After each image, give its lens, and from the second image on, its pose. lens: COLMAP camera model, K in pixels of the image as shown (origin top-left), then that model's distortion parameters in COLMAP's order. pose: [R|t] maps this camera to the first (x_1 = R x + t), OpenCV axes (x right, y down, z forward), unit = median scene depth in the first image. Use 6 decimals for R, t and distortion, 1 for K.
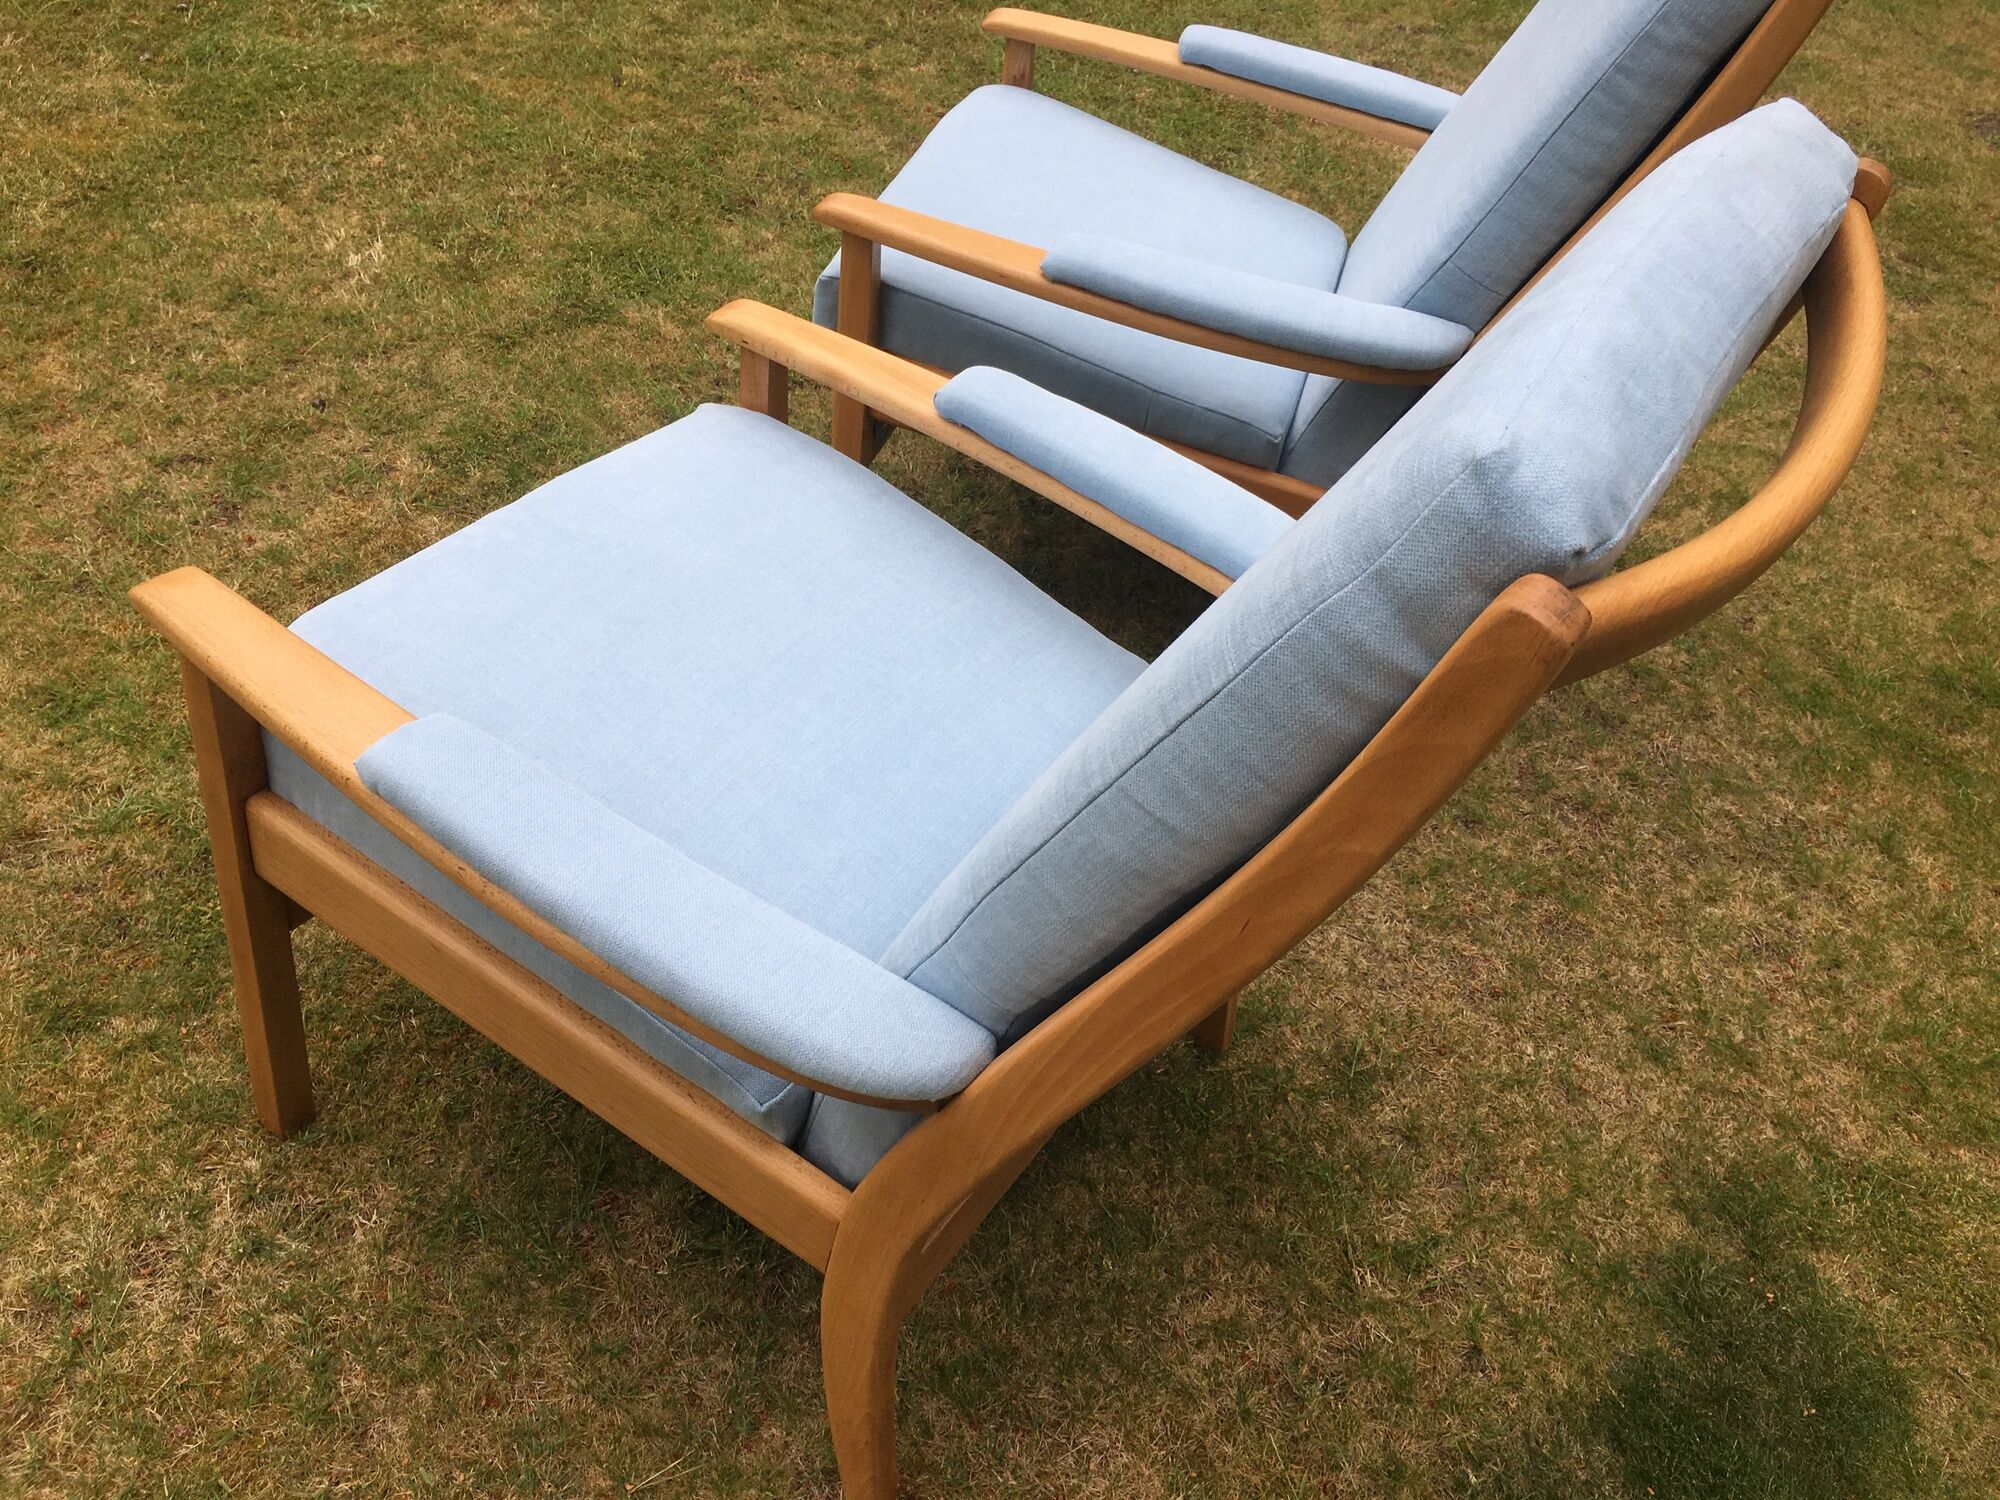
lens RADIAL K [[1671.9, 0, 1006.2], [0, 1671.9, 743.9], [0, 0, 1]] dist [0.077796, -0.087474]
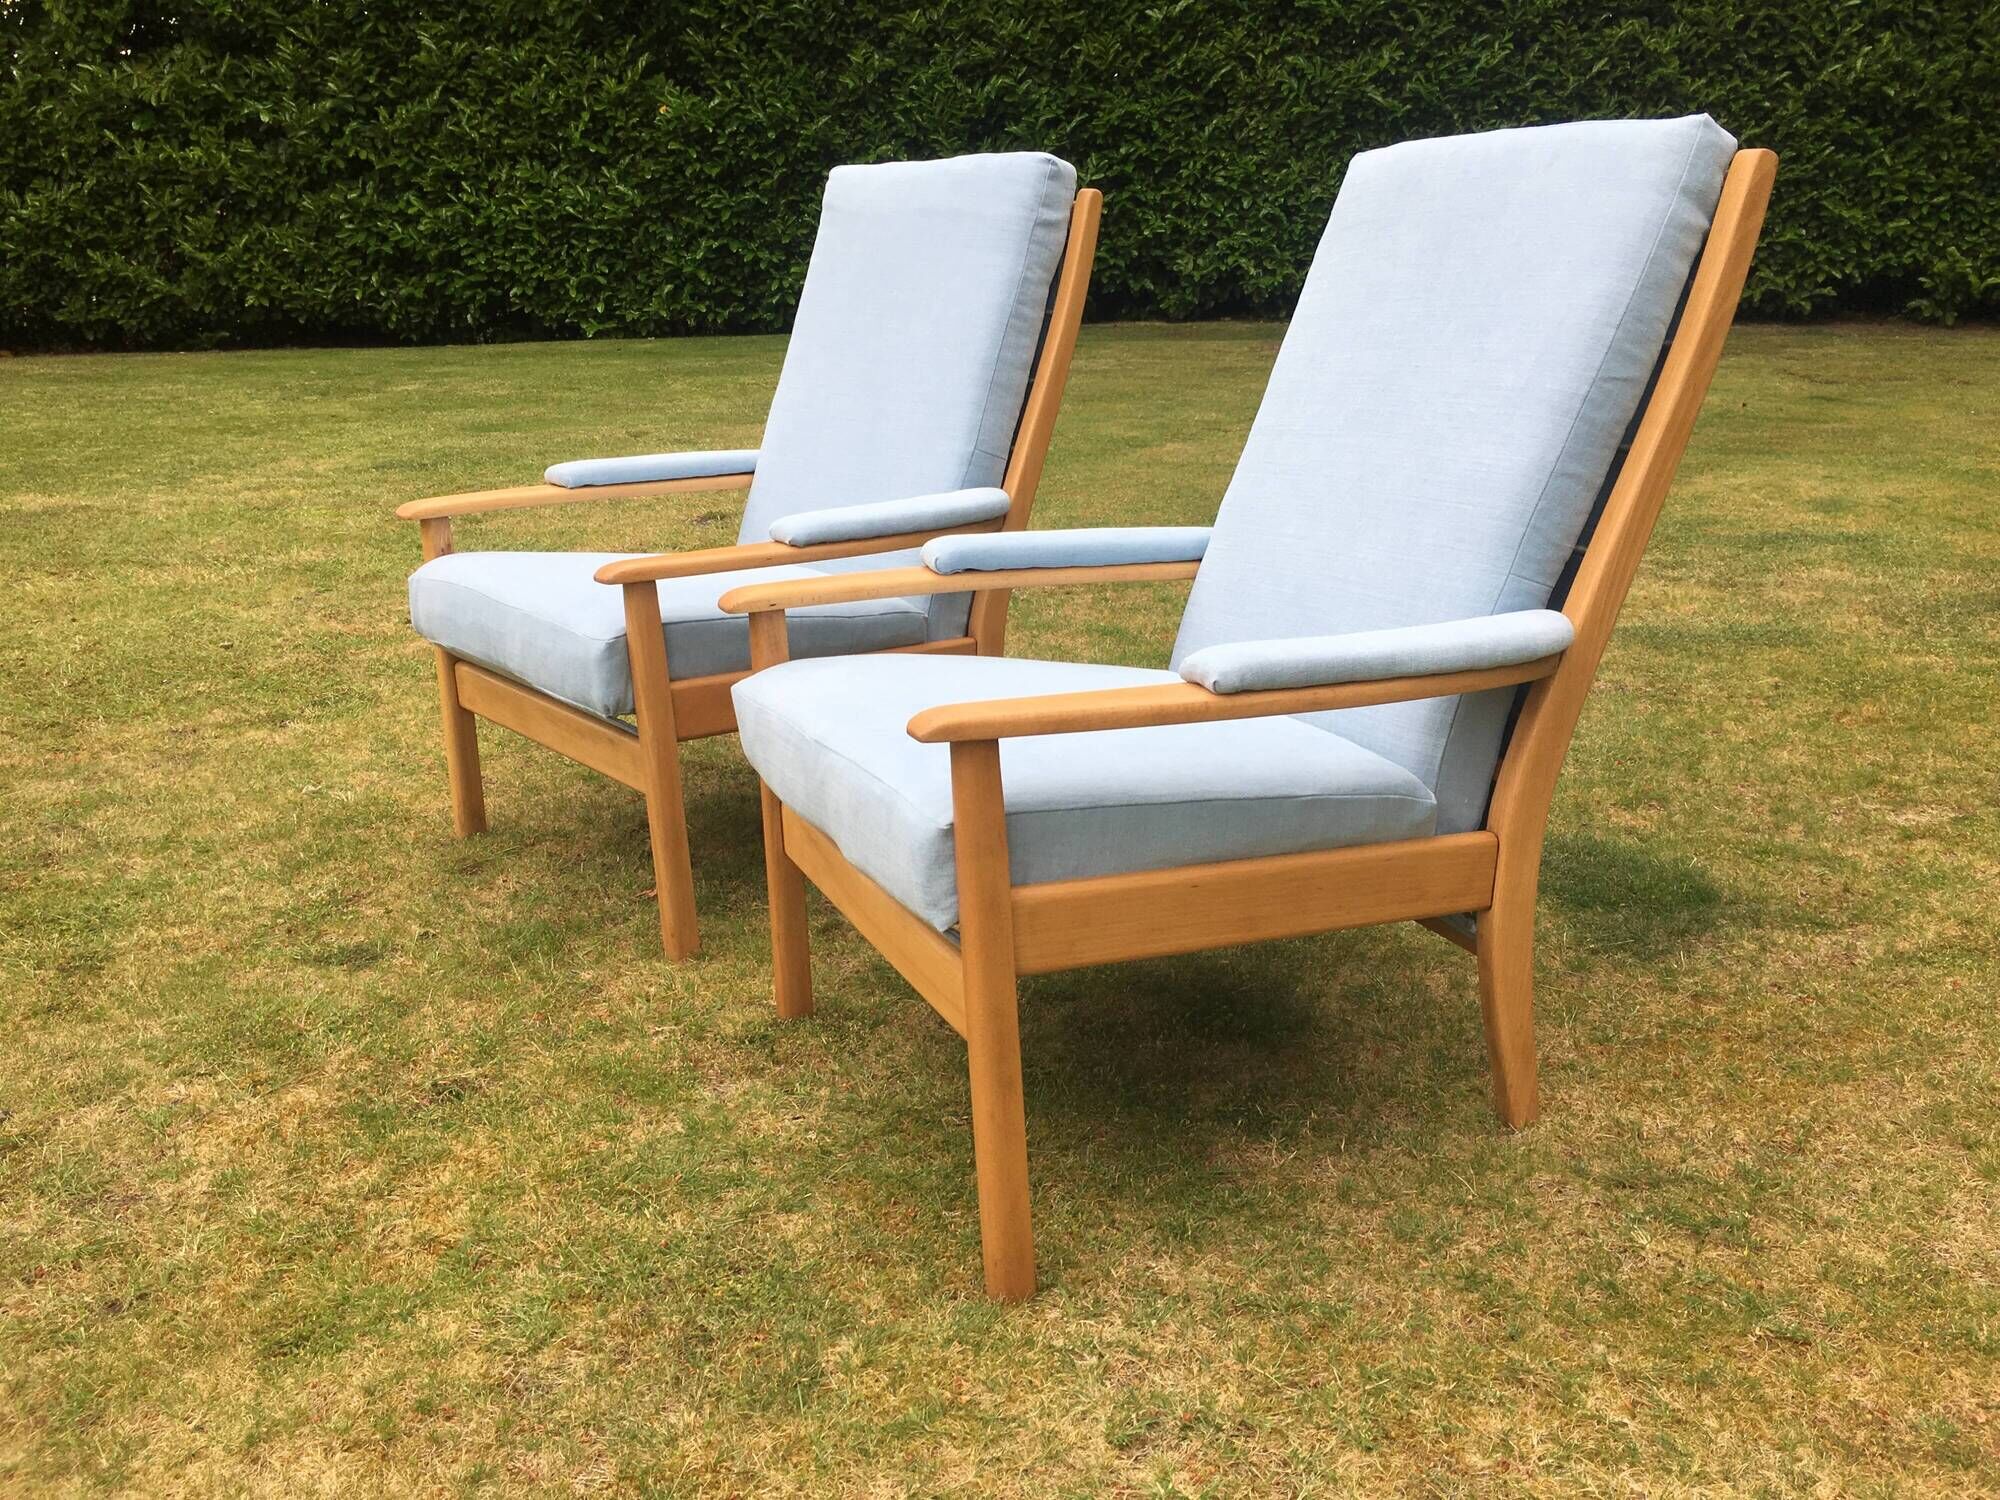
lens RADIAL K [[1670.9, 0, 1014.7], [0, 1670.9, 750.9], [0, 0, 1]] dist [0.076830, -0.086946]
pose [[0.519874, -0.387109, 0.761497, -0.774462], [0.636290, 0.770260, -0.042832, 0.007373], [-0.569970, 0.506800, 0.646752, 0.120124]]
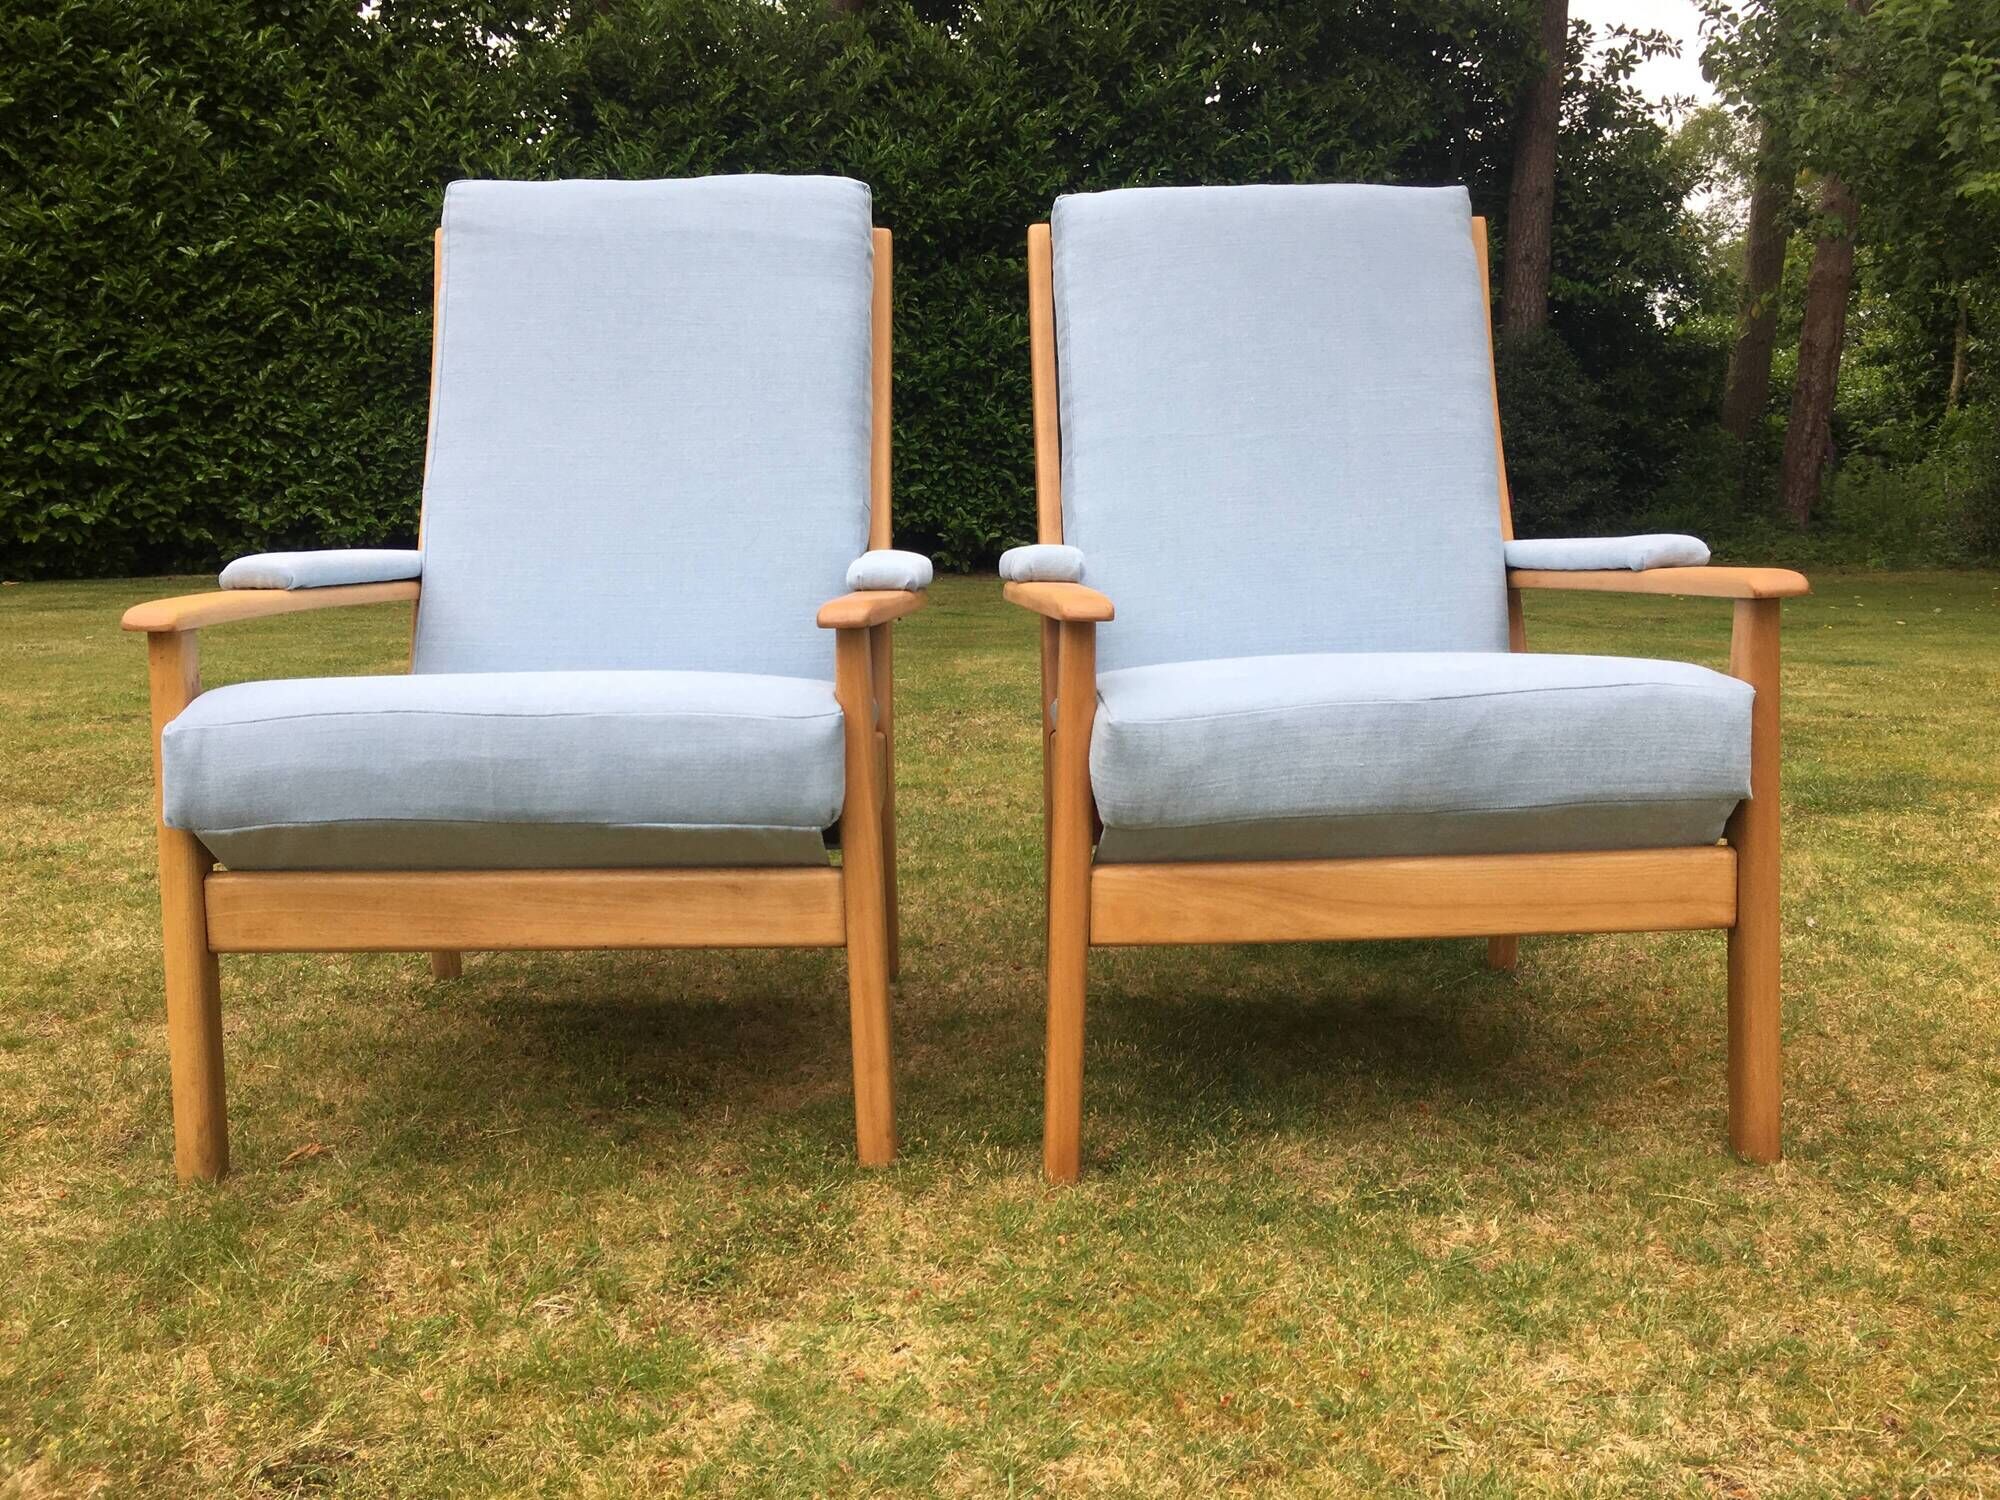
lens RADIAL K [[1670.9, 0, 997.4], [0, 1670.9, 753.0], [0, 0, 1]] dist [0.076830, -0.086946]
pose [[-0.006043, -0.281598, 0.959514, -0.756283], [0.678845, 0.703400, 0.210709, -0.210085], [-0.734257, 0.652634, 0.186911, 0.577319]]
